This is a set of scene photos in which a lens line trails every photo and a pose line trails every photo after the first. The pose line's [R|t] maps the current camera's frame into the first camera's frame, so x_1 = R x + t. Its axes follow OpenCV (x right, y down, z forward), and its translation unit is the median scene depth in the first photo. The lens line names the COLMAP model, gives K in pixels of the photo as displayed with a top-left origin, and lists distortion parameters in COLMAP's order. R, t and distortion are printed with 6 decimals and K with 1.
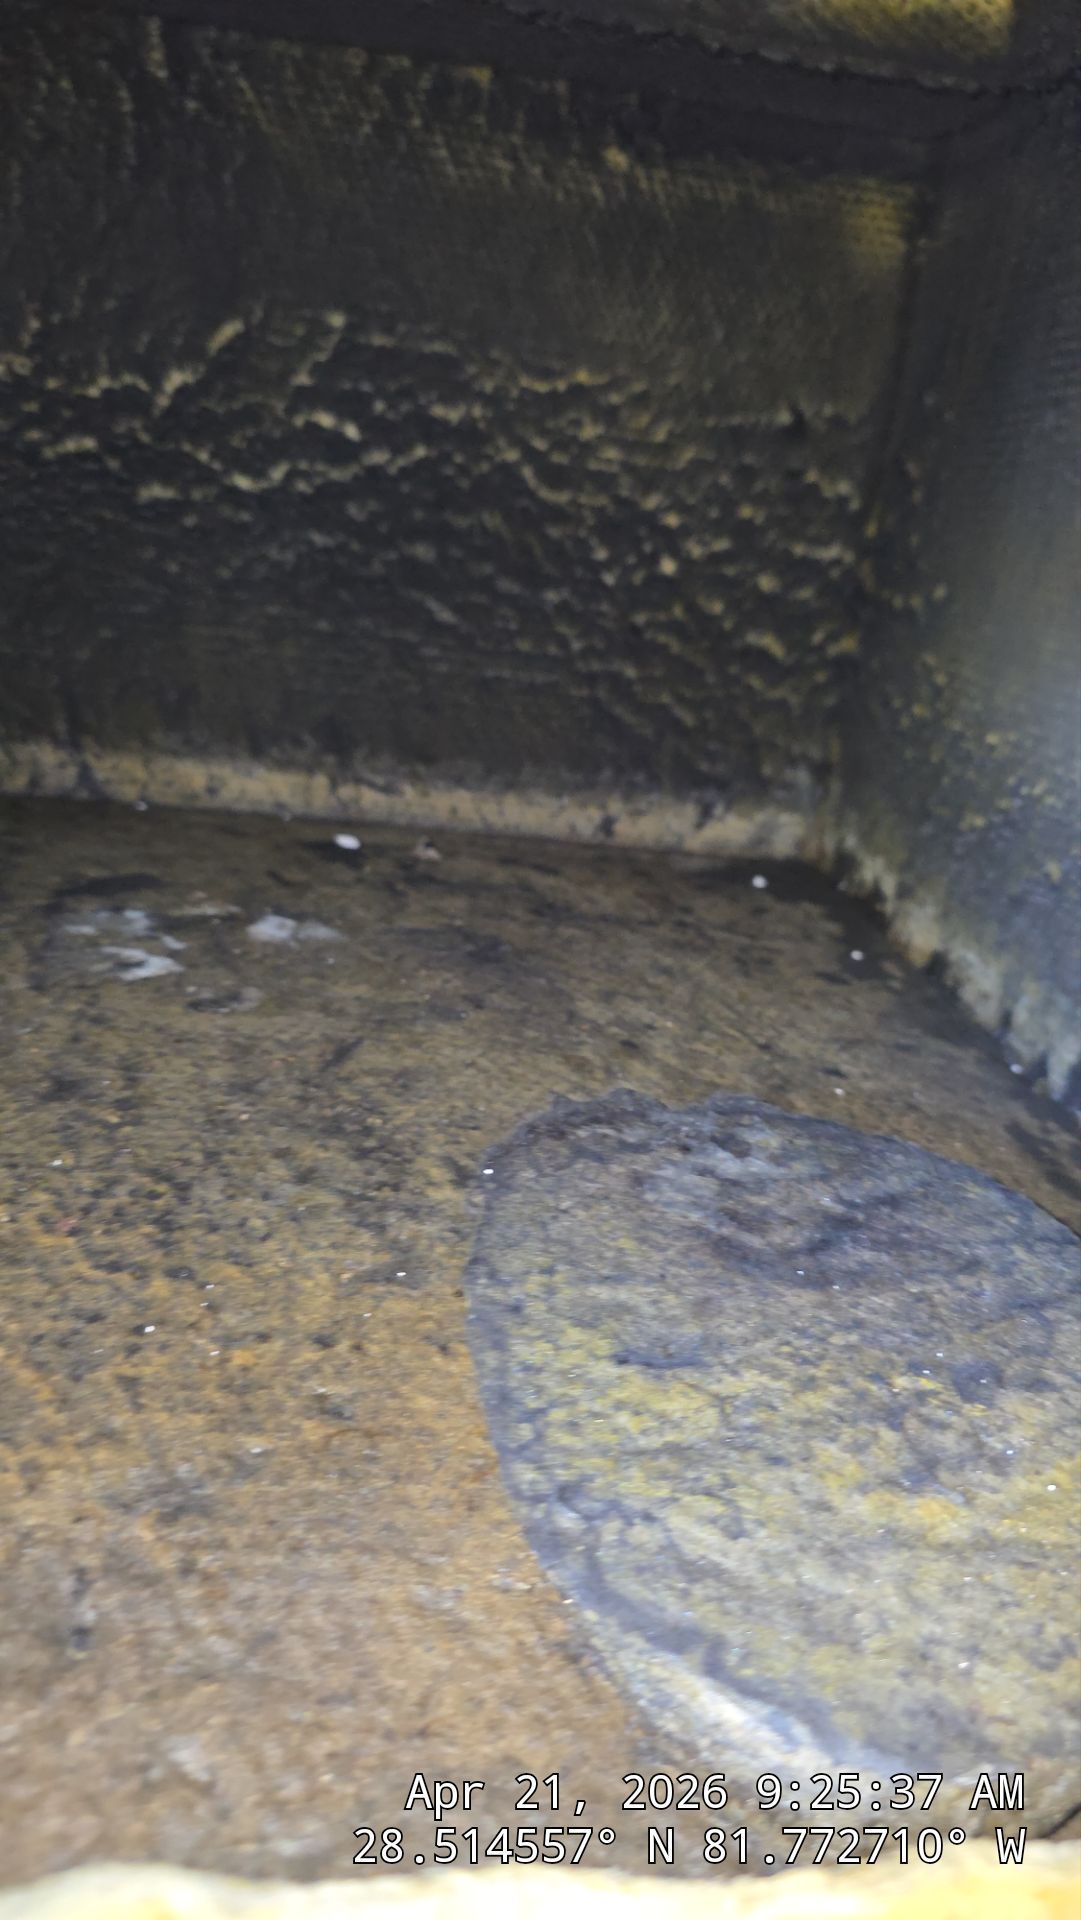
lens RADIAL K [[1365.1, 0, 548.9], [0, 1365.1, 980.6], [0, 0, 1]] dist [0.035399, -0.067148]
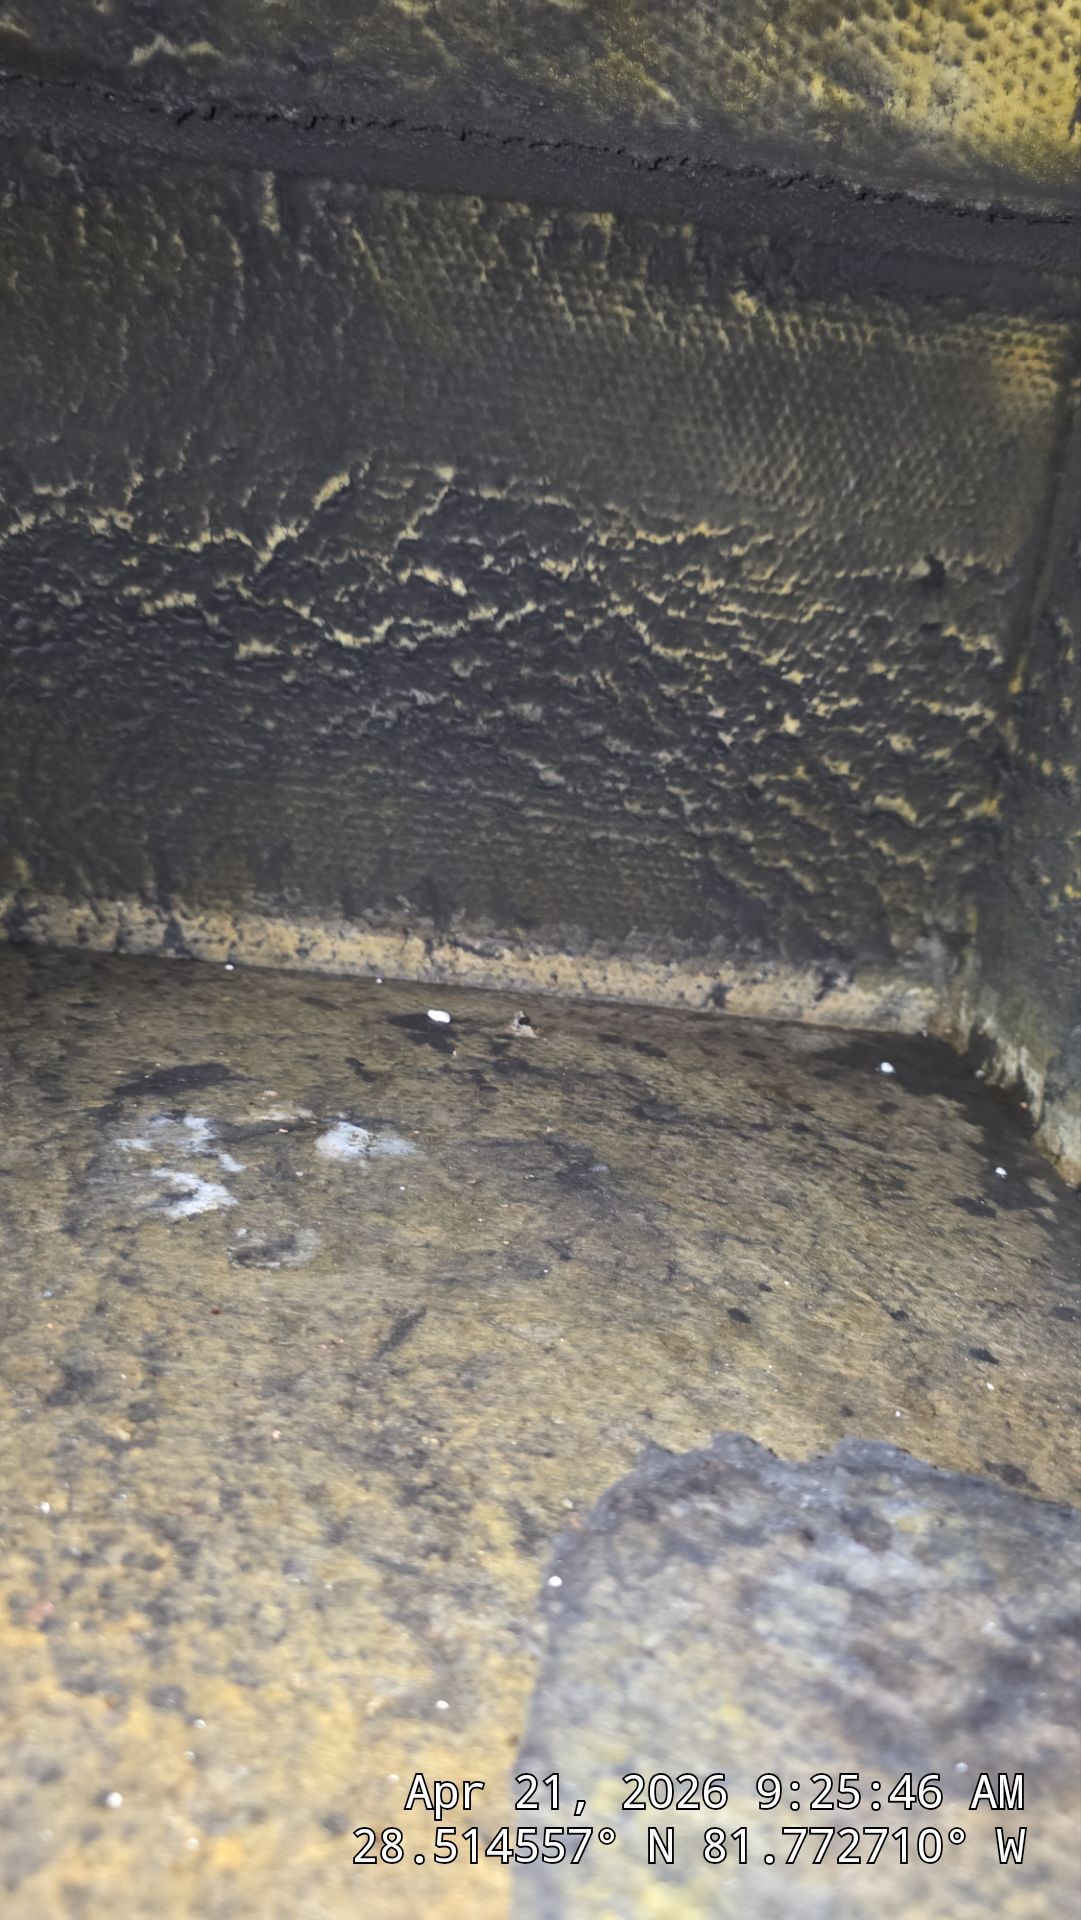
lens RADIAL K [[1327.9, 0, 544.7], [0, 1327.9, 967.2], [0, 0, 1]] dist [0.049151, -0.073973]
pose [[0.995831, 0.024689, -0.087809, 0.005368], [-0.030285, 0.997555, -0.062985, -0.102537], [0.086040, 0.065381, 0.994144, 0.128464]]
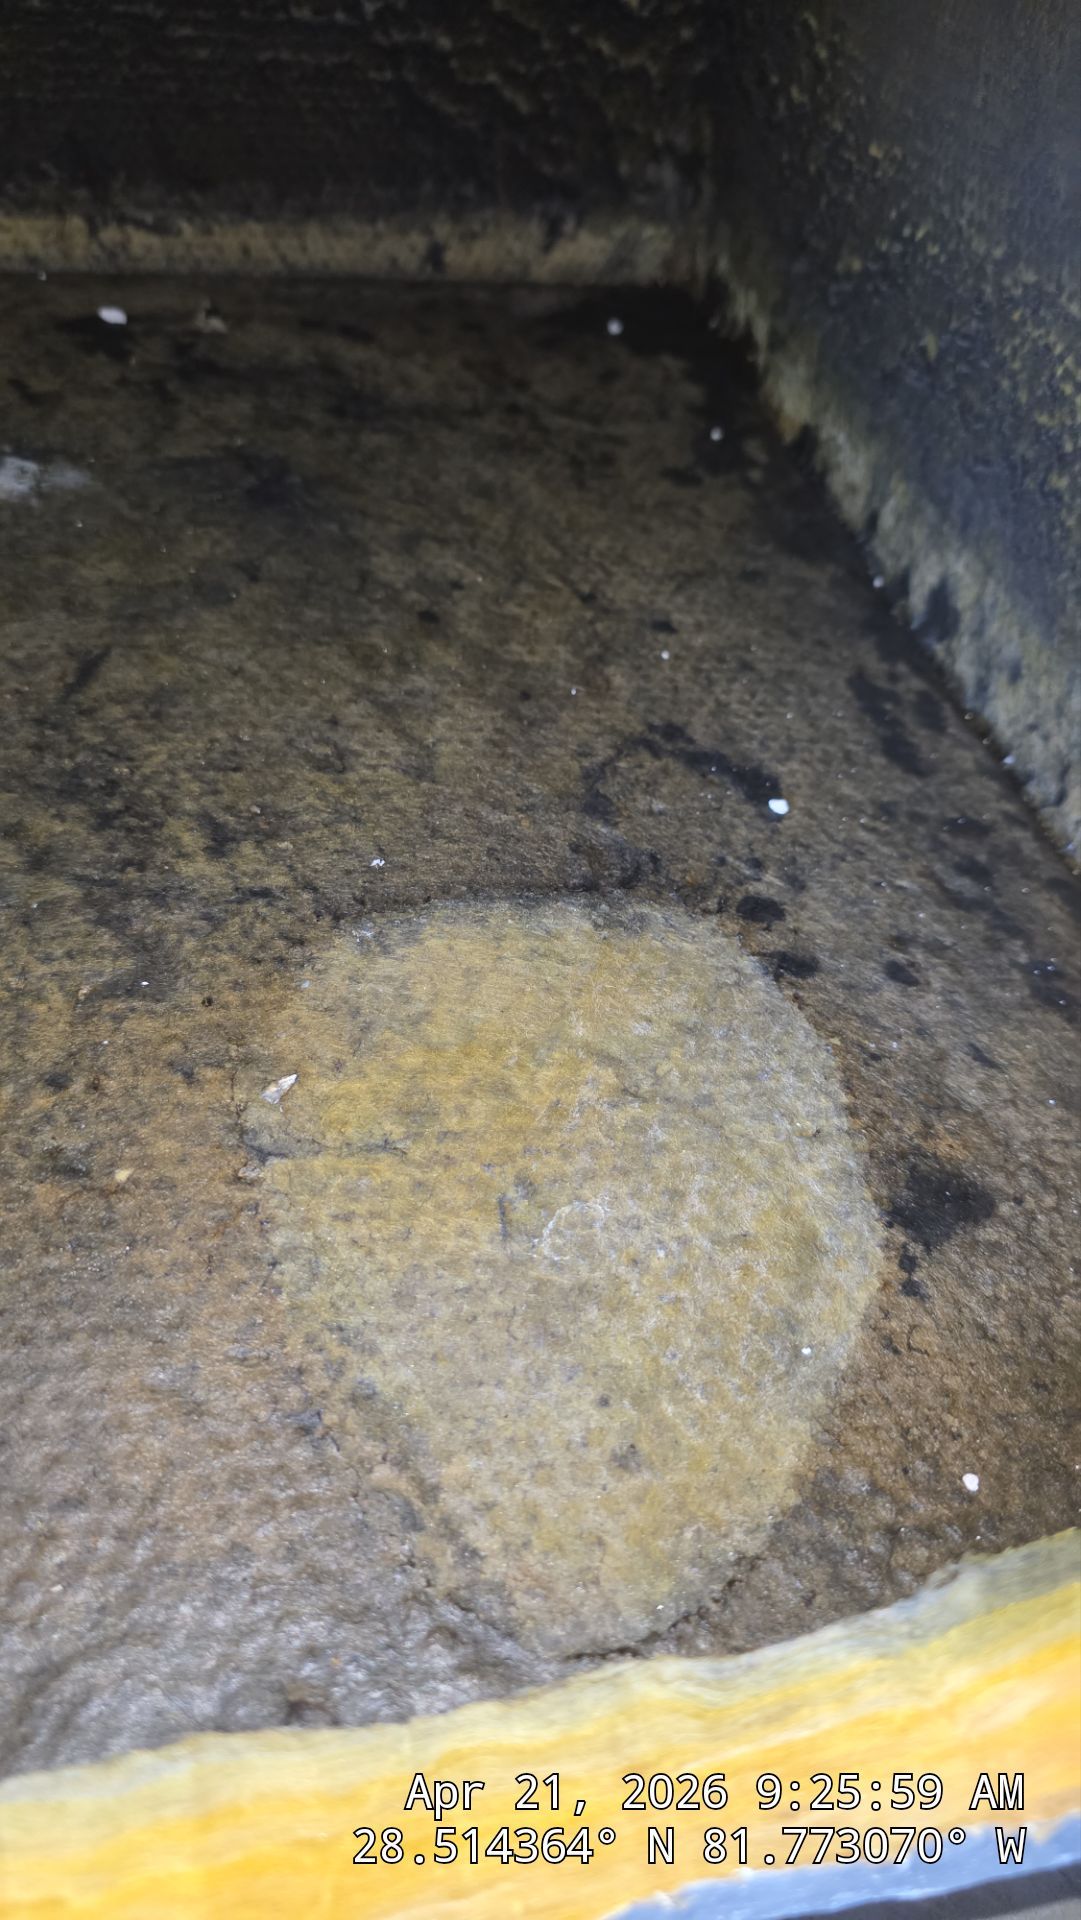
lens RADIAL K [[1346.9, 0, 540.5], [0, 1346.9, 960.0], [0, 0, 1]] dist [0.009973, -0.036297]
pose [[0.997372, -0.070931, 0.014779, 0.091790], [0.057631, 0.900272, 0.431496, -0.111224], [-0.043912, -0.429510, 0.901994, 0.106403]]
